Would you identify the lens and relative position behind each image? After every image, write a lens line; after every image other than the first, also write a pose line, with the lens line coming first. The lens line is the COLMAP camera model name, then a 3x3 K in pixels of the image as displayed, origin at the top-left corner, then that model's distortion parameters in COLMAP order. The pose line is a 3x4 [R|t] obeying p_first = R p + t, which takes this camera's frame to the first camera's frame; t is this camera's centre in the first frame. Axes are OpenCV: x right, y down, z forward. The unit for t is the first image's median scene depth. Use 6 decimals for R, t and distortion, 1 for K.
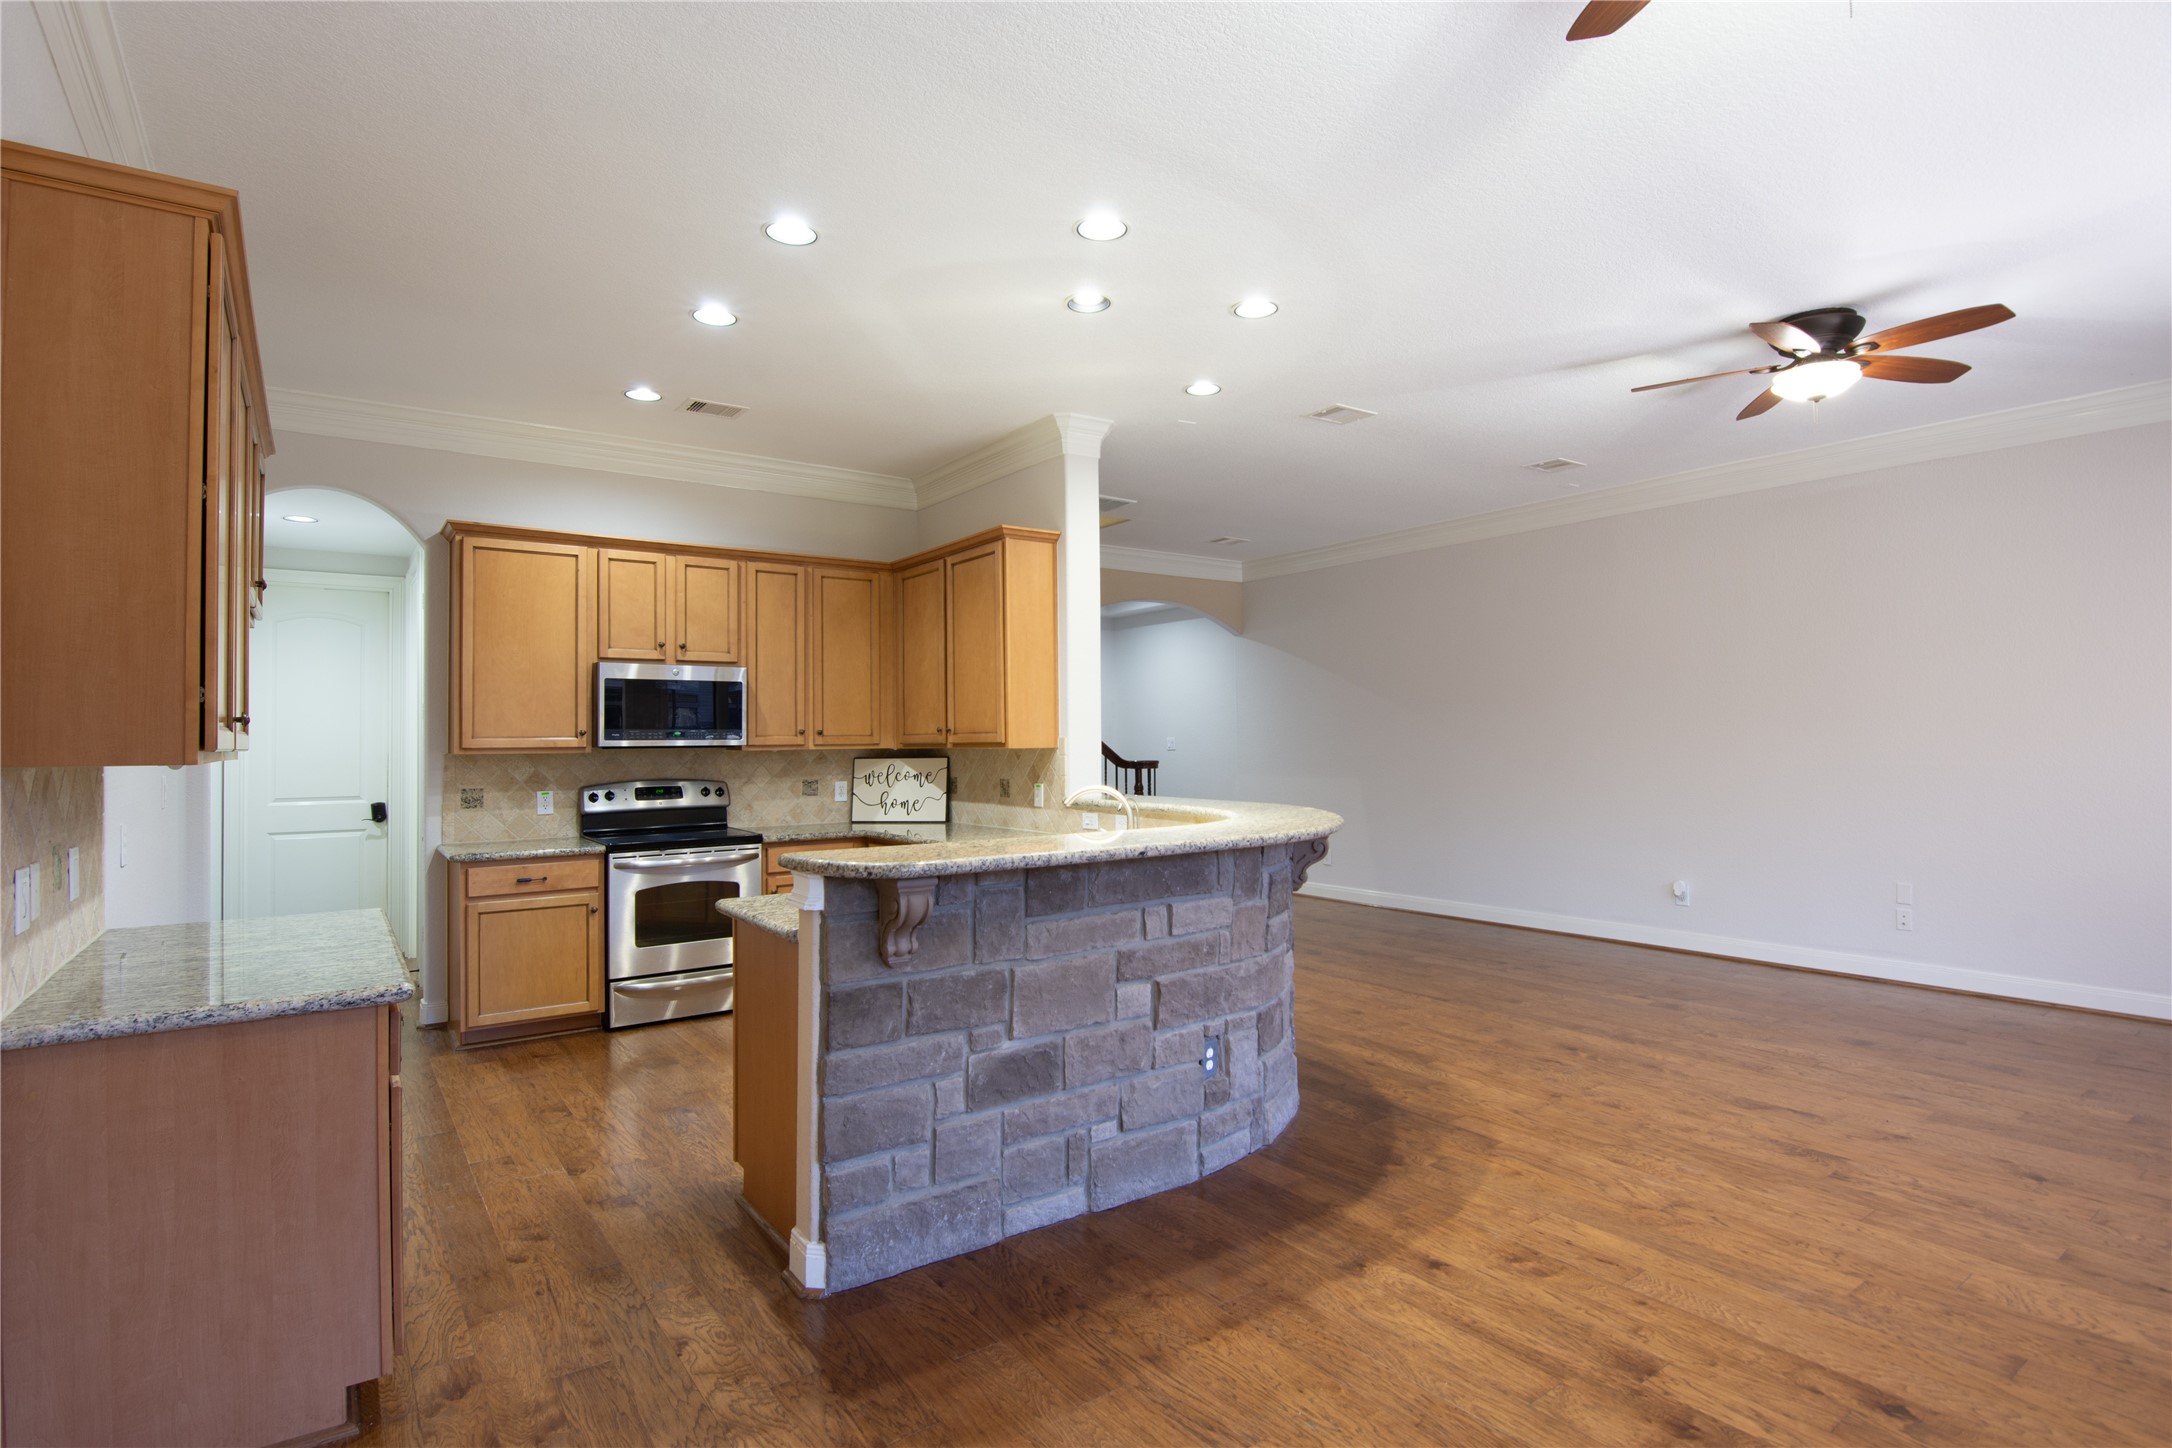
lens RADIAL K [[1077.8, 0, 1086.0], [0, 1077.8, 724.0], [0, 0, 1]] dist [-0.016343, -0.008467]
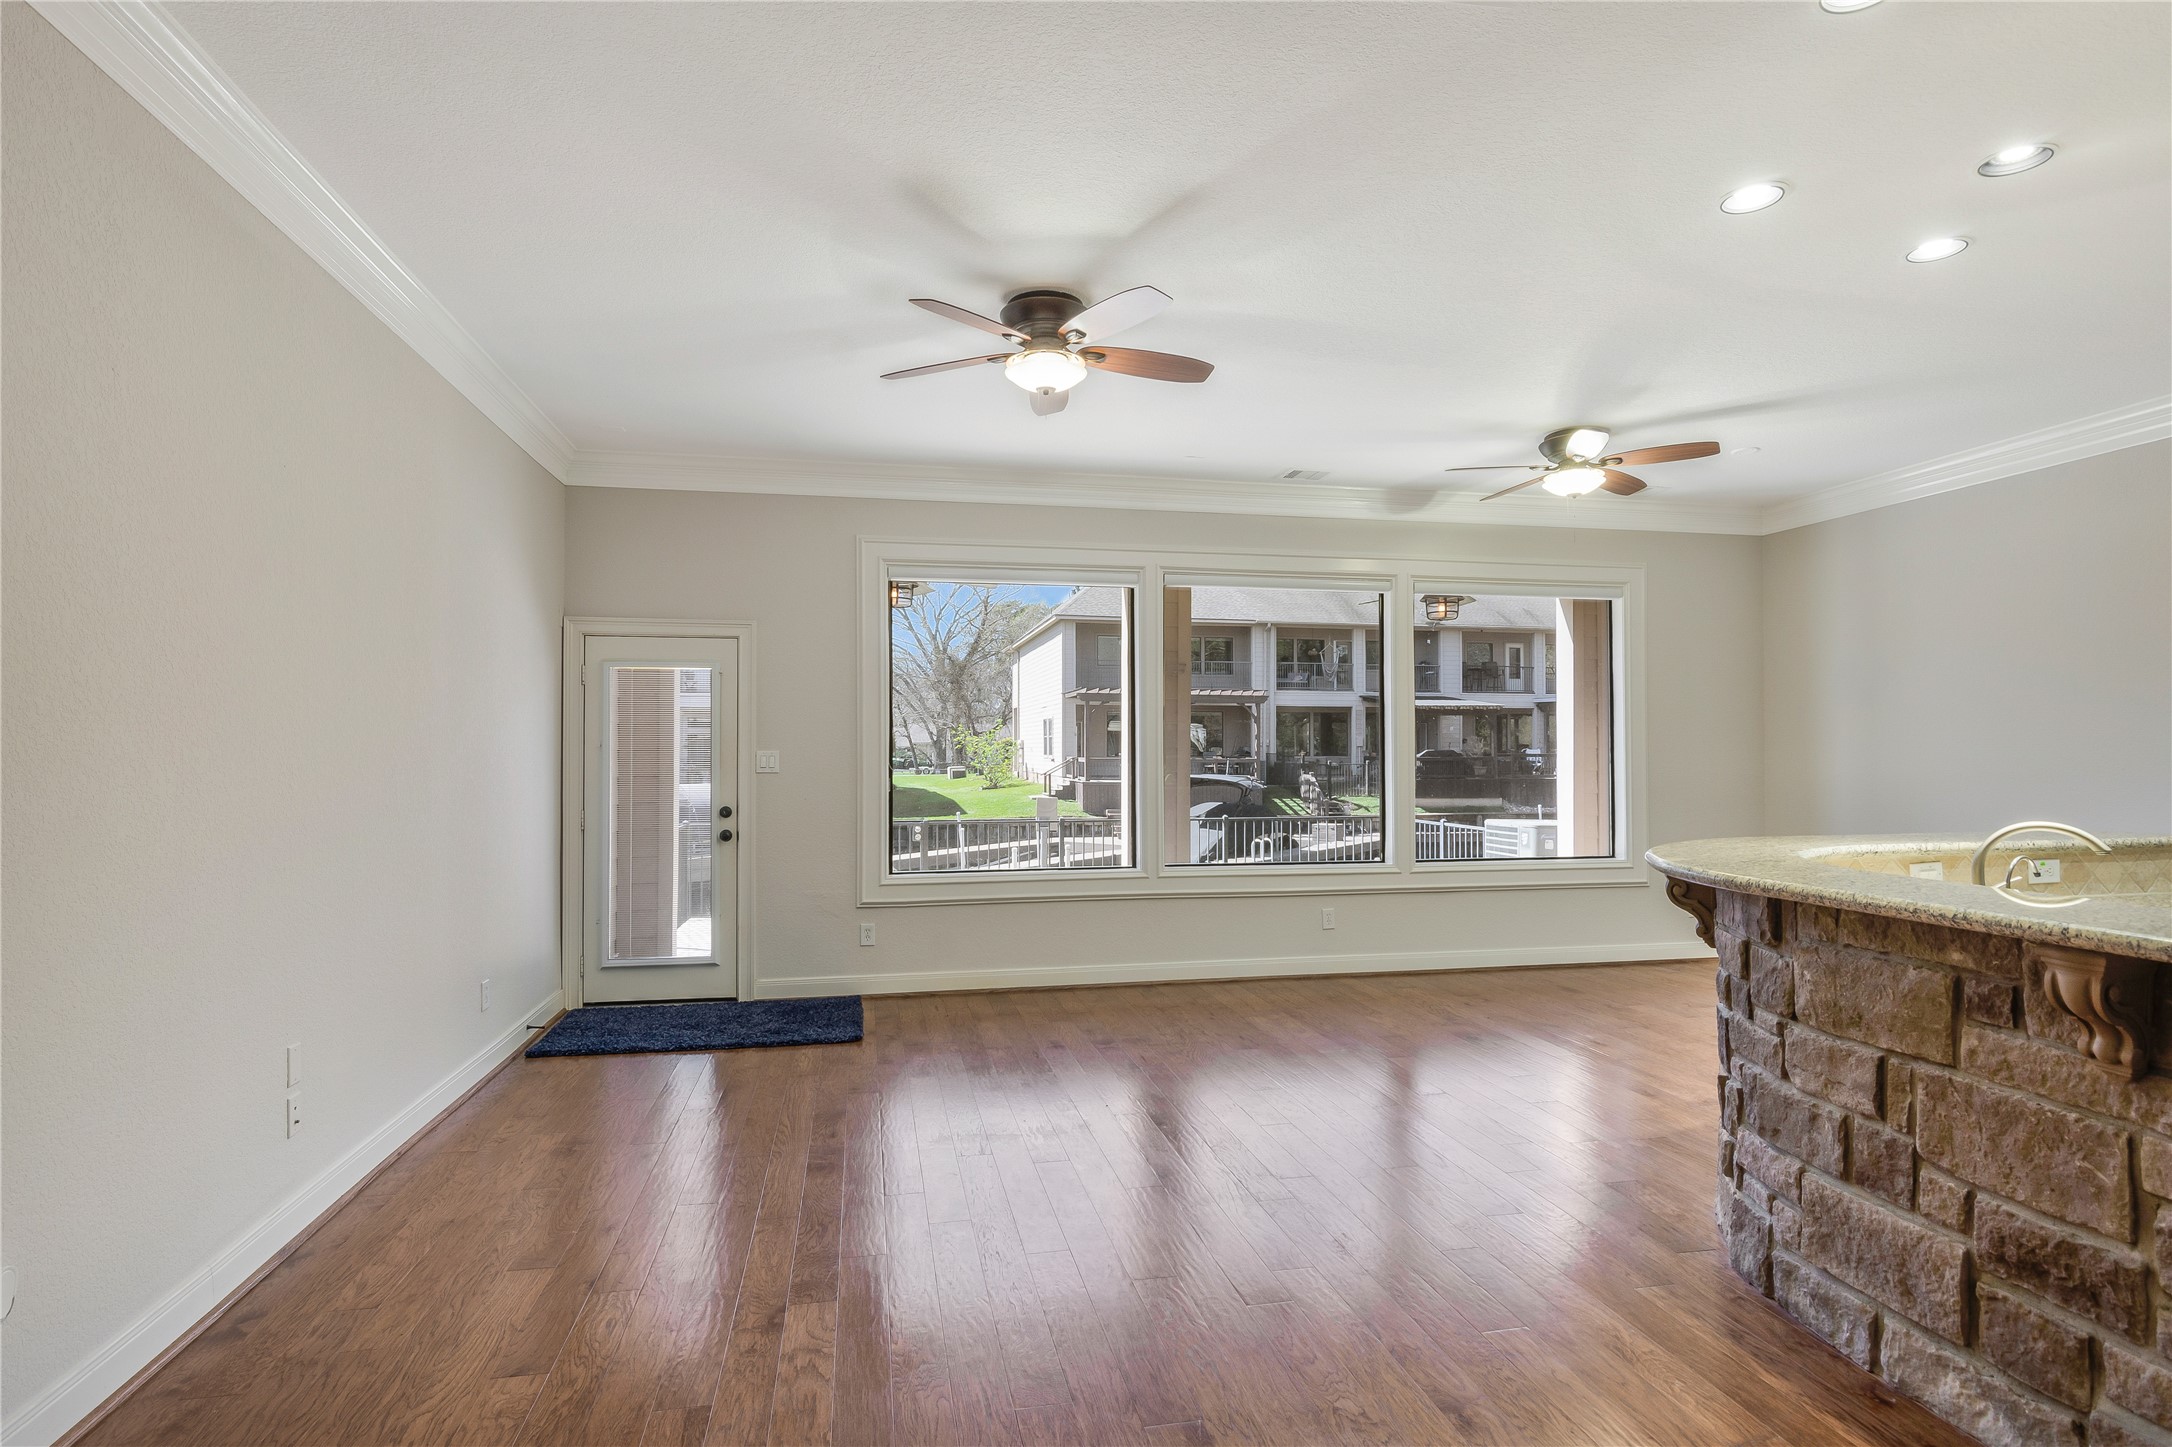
lens RADIAL K [[1108.7, 0, 1074.5], [0, 1108.7, 716.5], [0, 0, 1]] dist [-0.014586, -0.000451]
pose [[-0.904665, 0.022145, 0.425548, 0.206525], [0.002641, 0.998921, -0.046369, 0.017633], [-0.426116, -0.040825, -0.903747, 1.499654]]
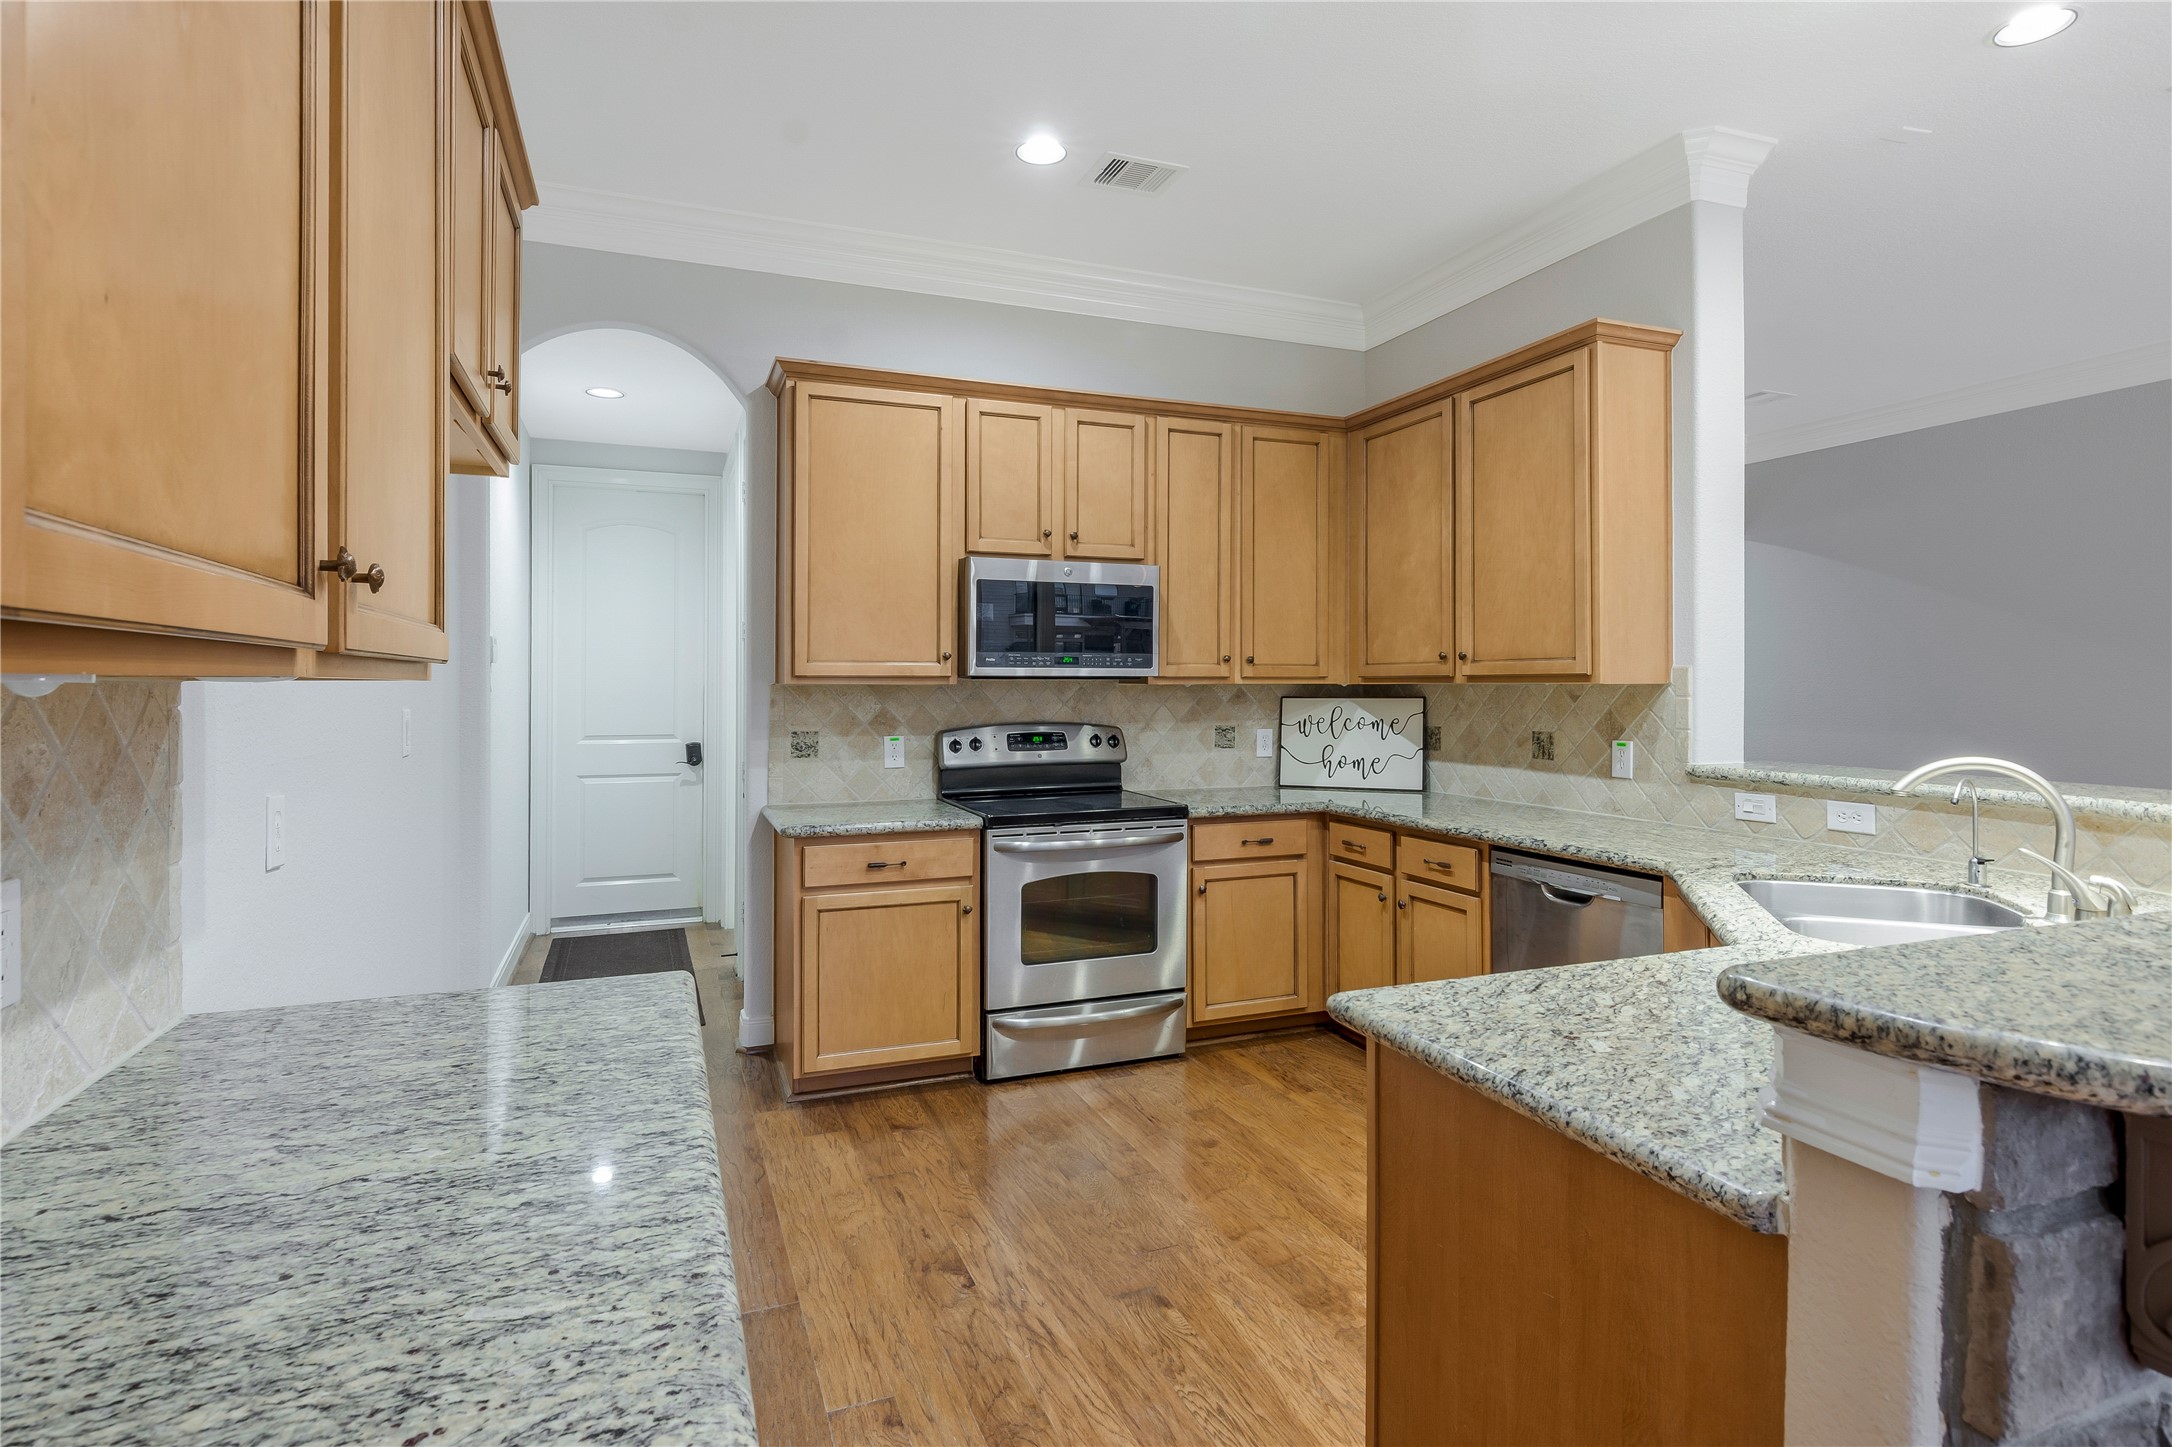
lens RADIAL K [[1081.4, 0, 1064.9], [0, 1081.4, 684.3], [0, 0, 1]] dist [-0.004293, -0.000210]
pose [[0.966992, 0.009986, -0.254611, -0.213809], [-0.005626, 0.999825, 0.017846, 0.013817], [0.254745, -0.015825, 0.966879, 0.330826]]
